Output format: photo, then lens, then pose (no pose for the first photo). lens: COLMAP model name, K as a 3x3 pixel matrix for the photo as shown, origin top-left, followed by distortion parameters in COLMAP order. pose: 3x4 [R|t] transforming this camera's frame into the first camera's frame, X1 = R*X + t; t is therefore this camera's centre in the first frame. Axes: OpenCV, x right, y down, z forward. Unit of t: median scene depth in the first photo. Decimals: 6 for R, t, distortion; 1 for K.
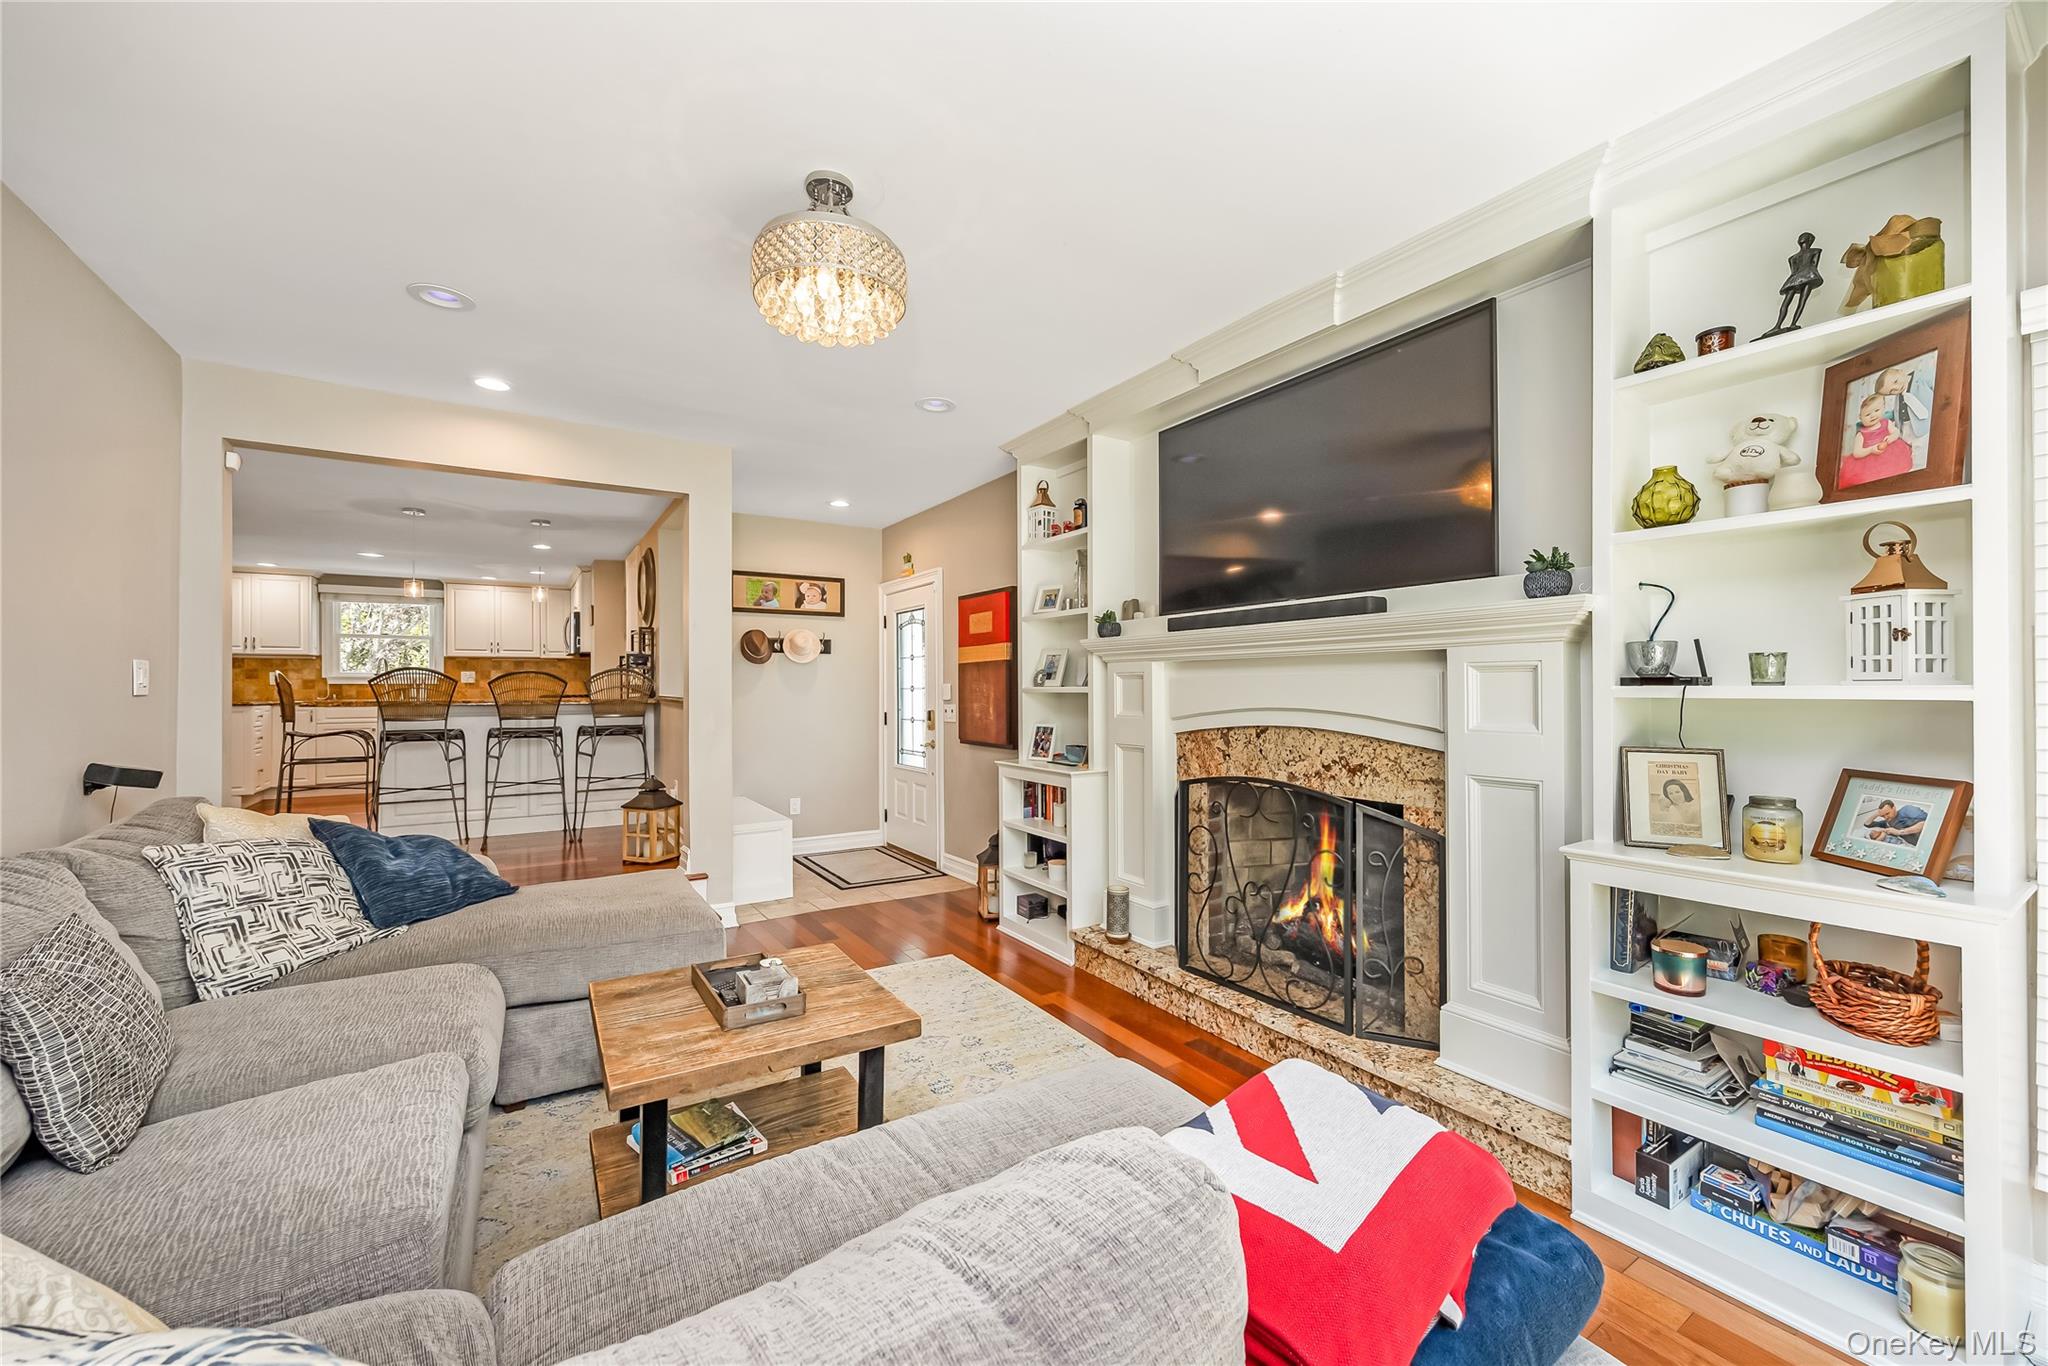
lens RADIAL K [[790.6, 0, 1031.3], [0, 790.6, 685.0], [0, 0, 1]] dist [-0.000745, -0.000585]
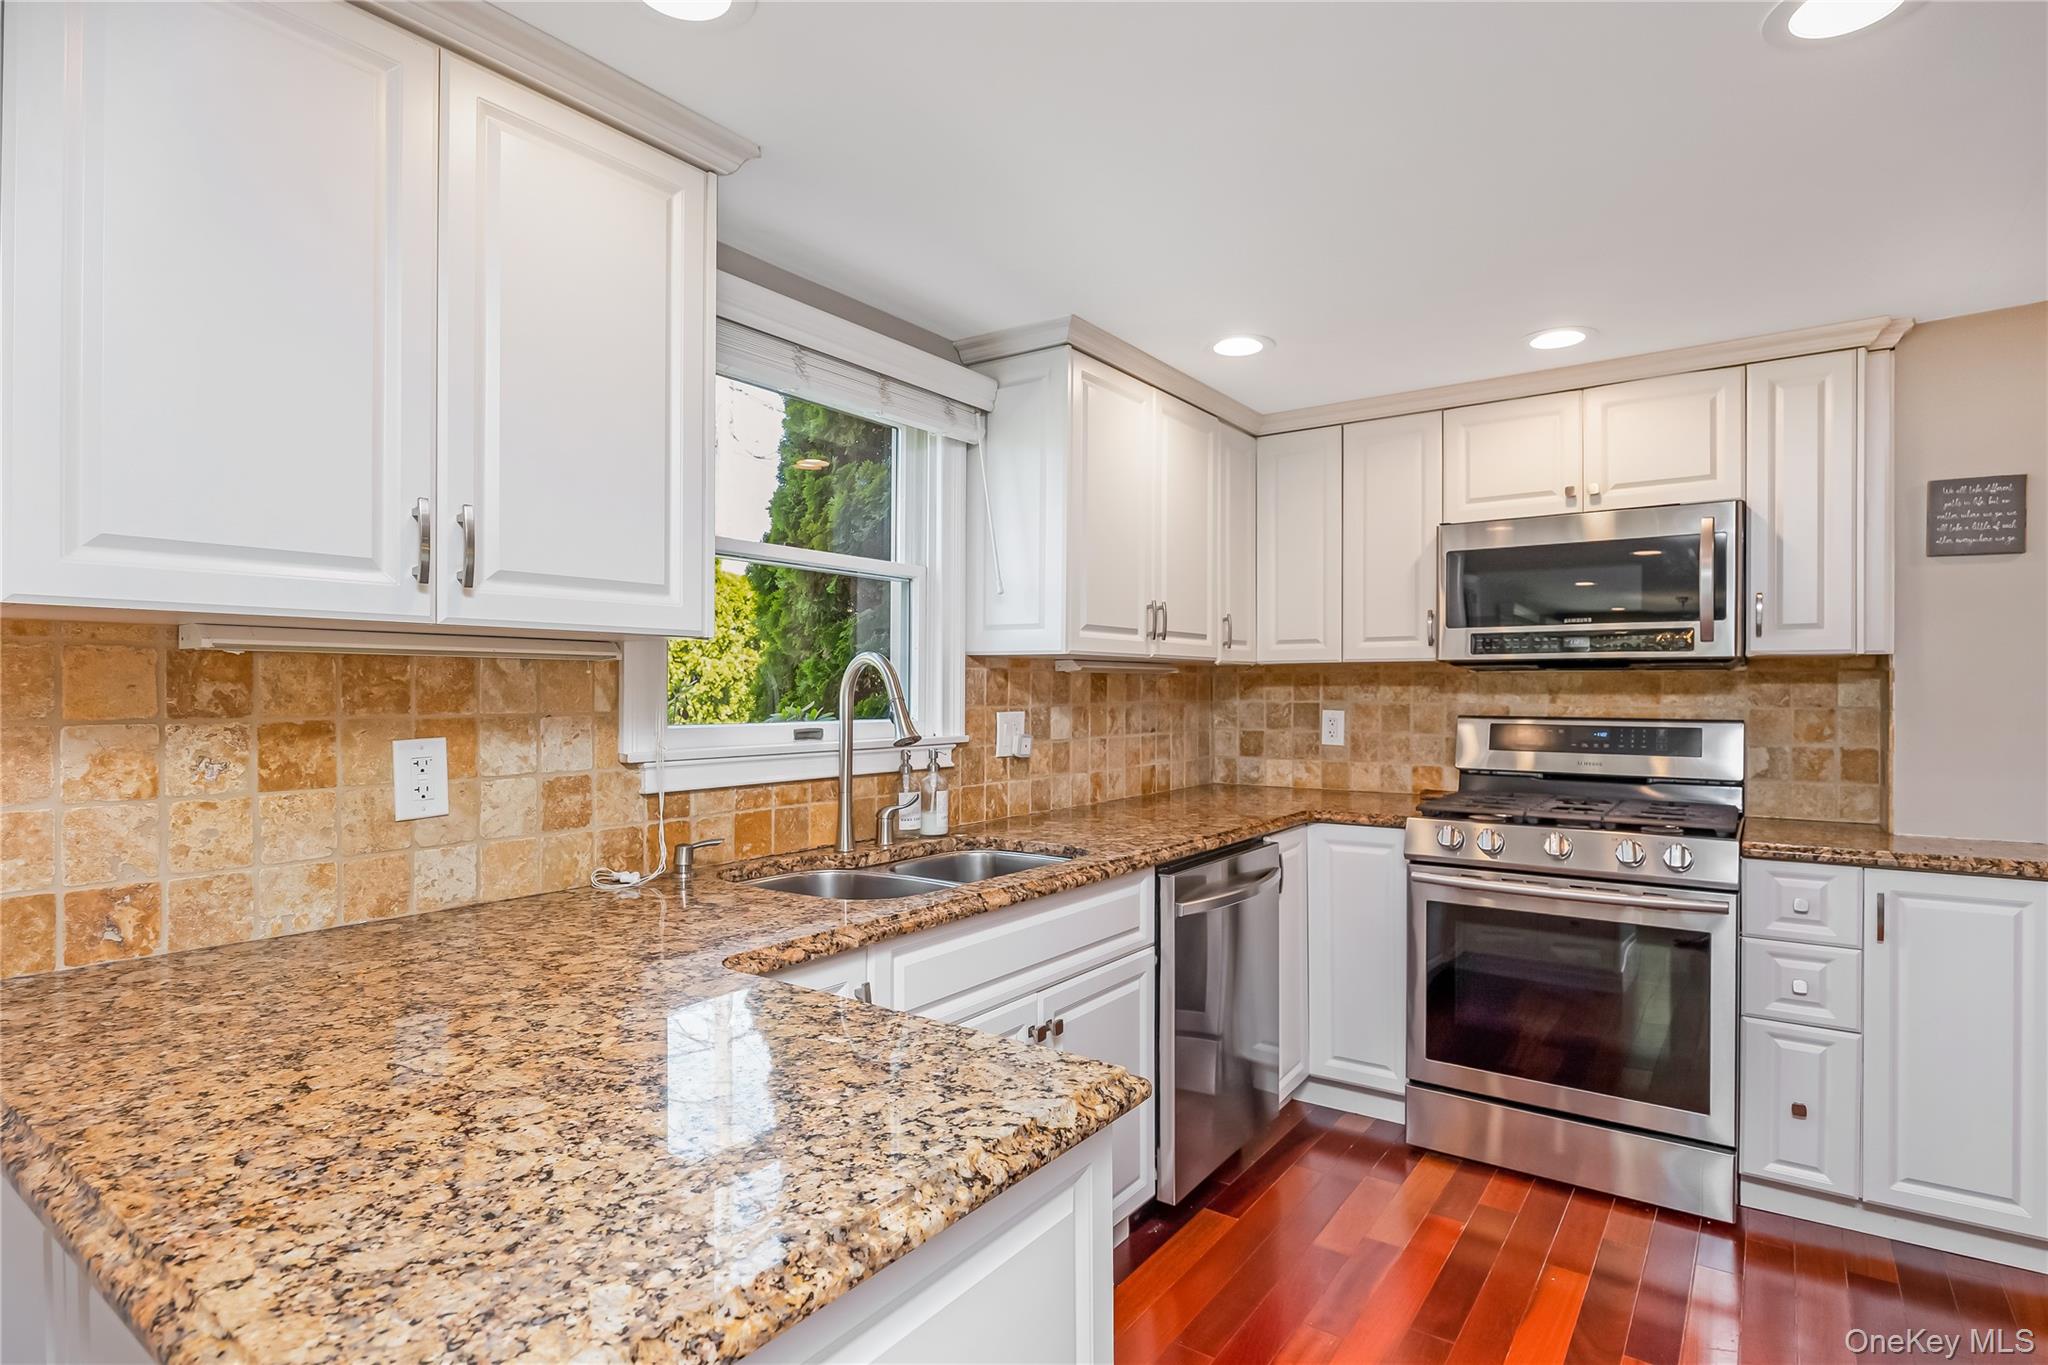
lens RADIAL K [[1016.0, 0, 1024.0], [0, 1016.0, 682.5], [0, 0, 1]] dist [-0.015026, 0.001046]
pose [[0.939153, 0.010445, 0.343340, -0.892423], [-0.009817, 0.999945, -0.003569, -0.027661], [-0.343359, -0.000019, 0.939204, 0.750868]]
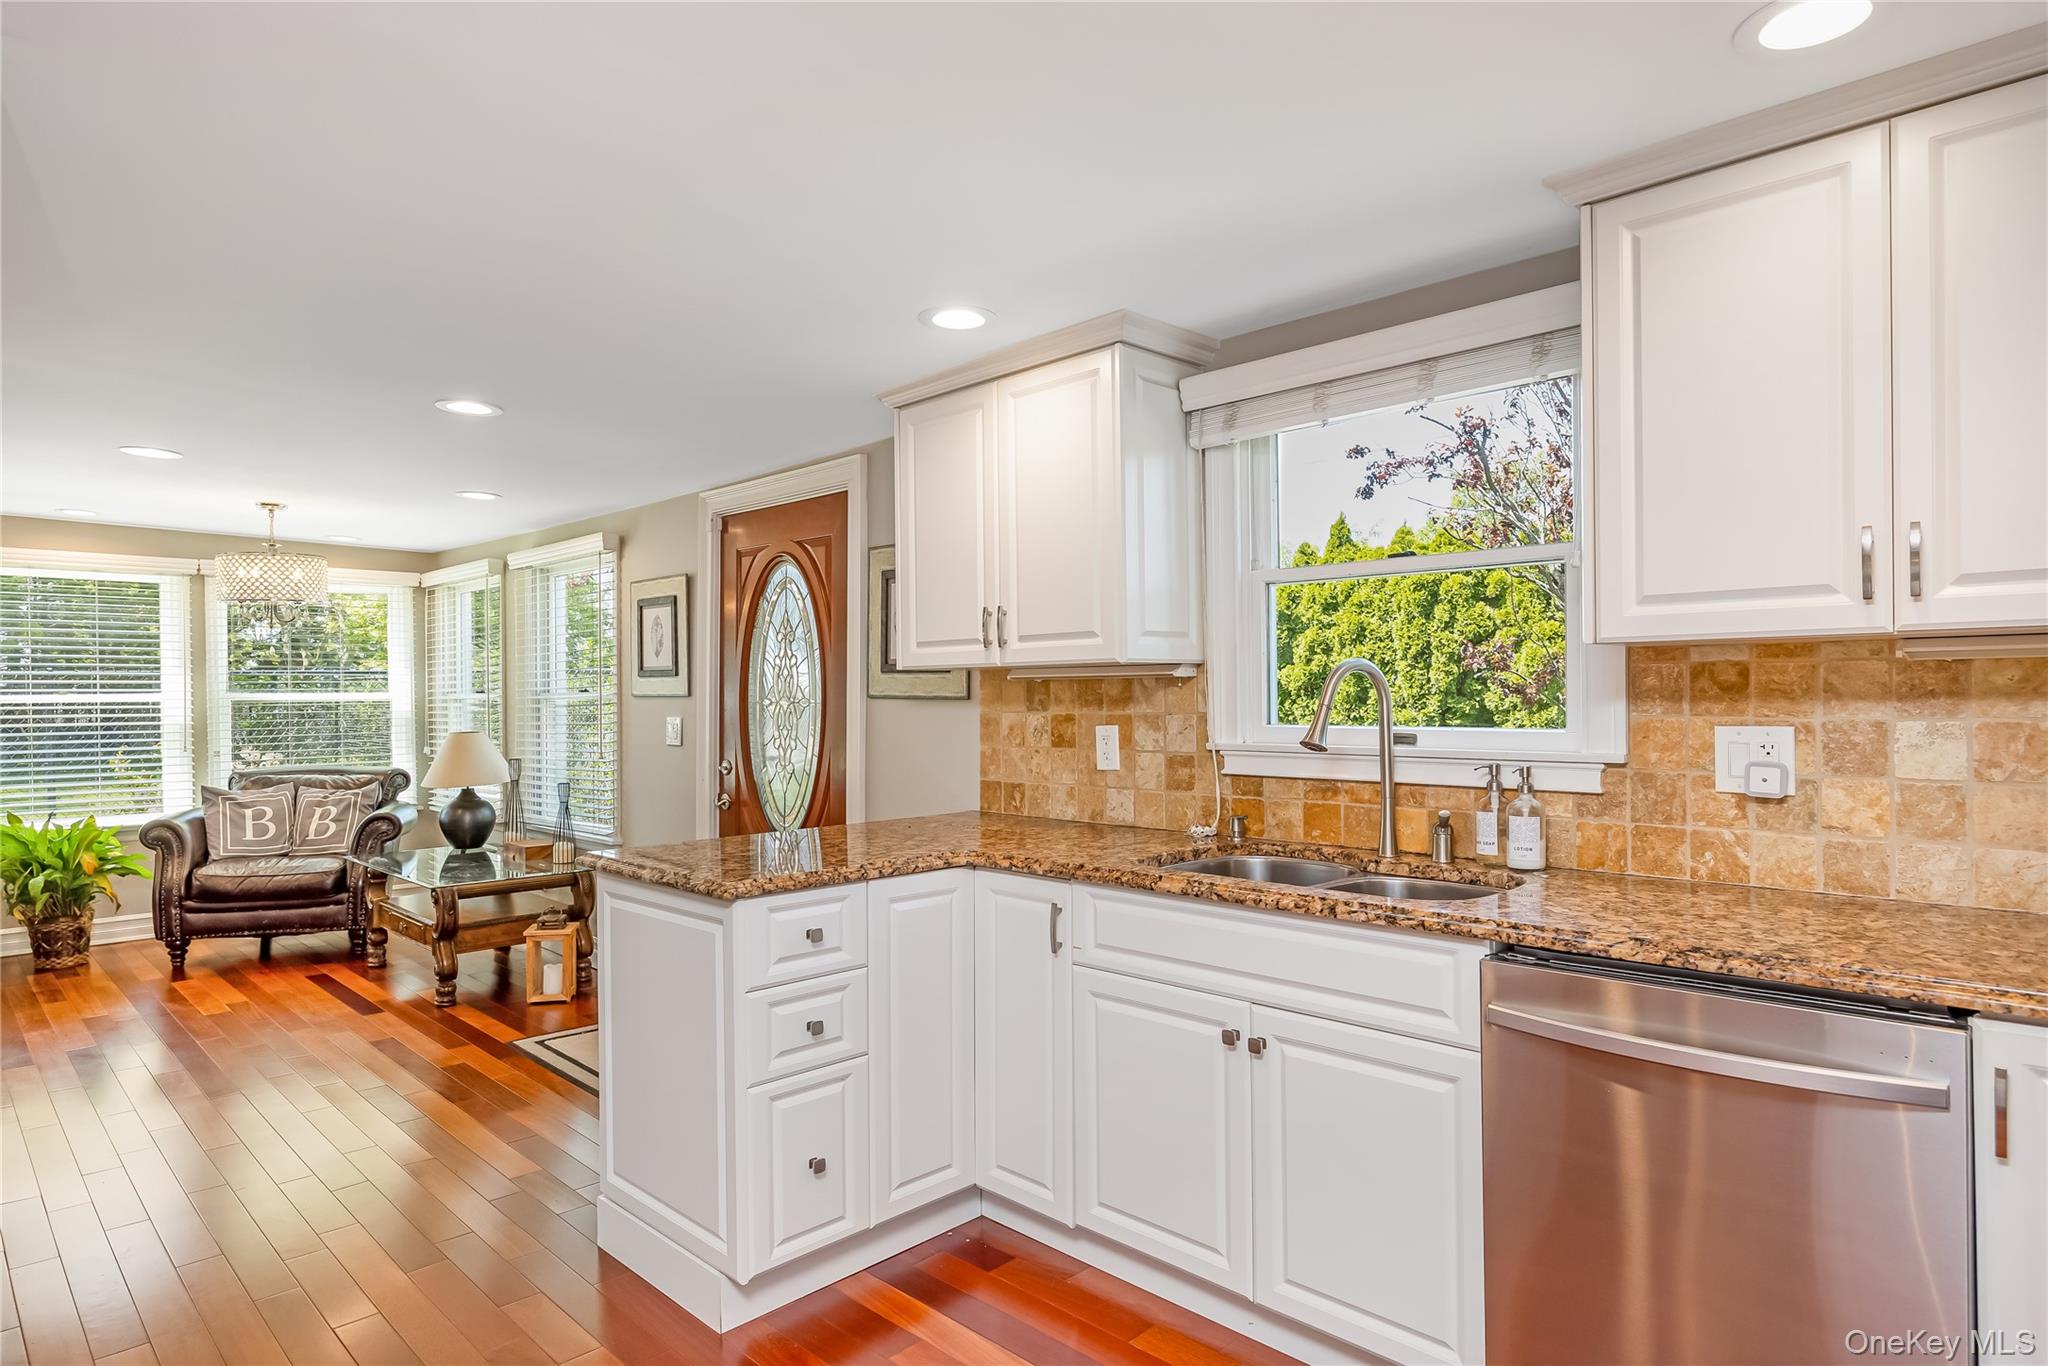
lens RADIAL K [[1143.0, 0, 1027.5], [0, 1143.0, 692.5], [0, 0, 1]] dist [-0.003136, -0.001017]
pose [[0.204210, 0.002816, -0.978923, -0.552386], [0.014077, 0.999884, 0.005813, -0.030242], [0.978826, -0.014968, 0.204146, 0.870059]]
